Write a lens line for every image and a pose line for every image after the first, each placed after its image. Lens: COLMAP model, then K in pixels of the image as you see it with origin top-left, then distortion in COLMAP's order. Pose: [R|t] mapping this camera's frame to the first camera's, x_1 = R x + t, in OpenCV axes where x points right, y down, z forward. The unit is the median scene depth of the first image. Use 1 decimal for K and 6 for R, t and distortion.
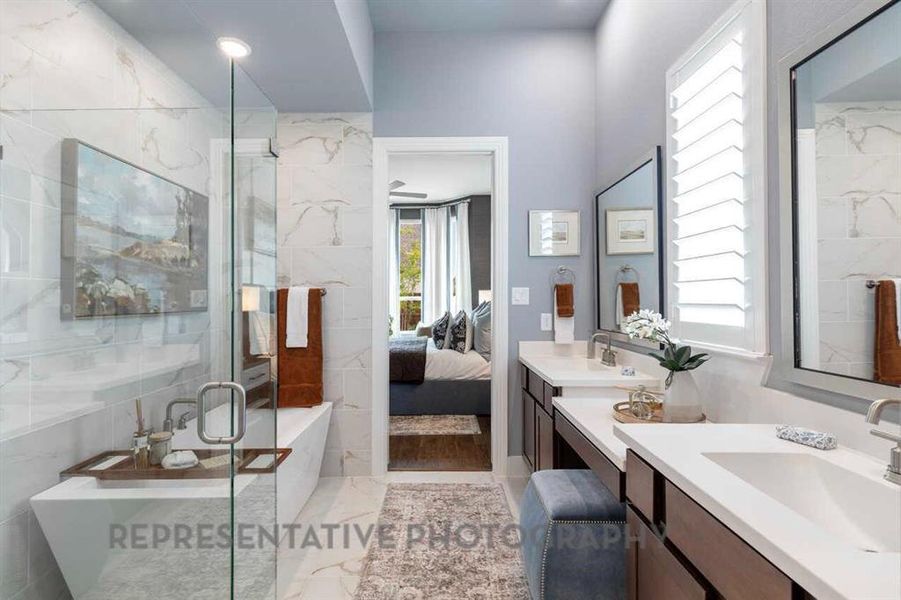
lens RADIAL K [[405.9, 0, 447.9], [0, 405.9, 304.5], [0, 0, 1]] dist [0.006625, 0.000451]
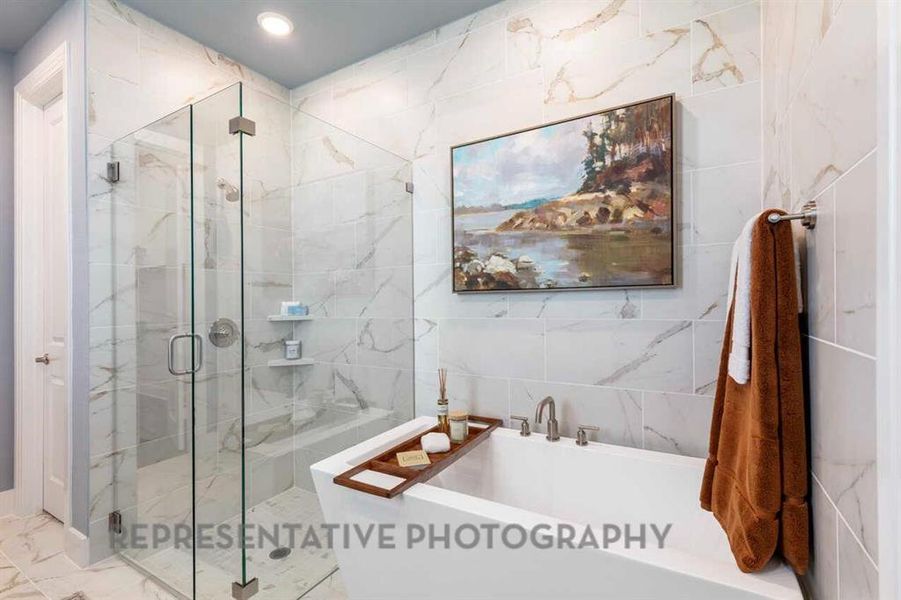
lens RADIAL K [[405.9, 0, 447.9], [0, 405.9, 304.5], [0, 0, 1]] dist [0.006625, 0.000451]
pose [[-0.508254, 0.012811, -0.861112, 0.127811], [0.008133, 0.999916, 0.010076, 0.047656], [0.861169, -0.001882, -0.508315, 1.334588]]
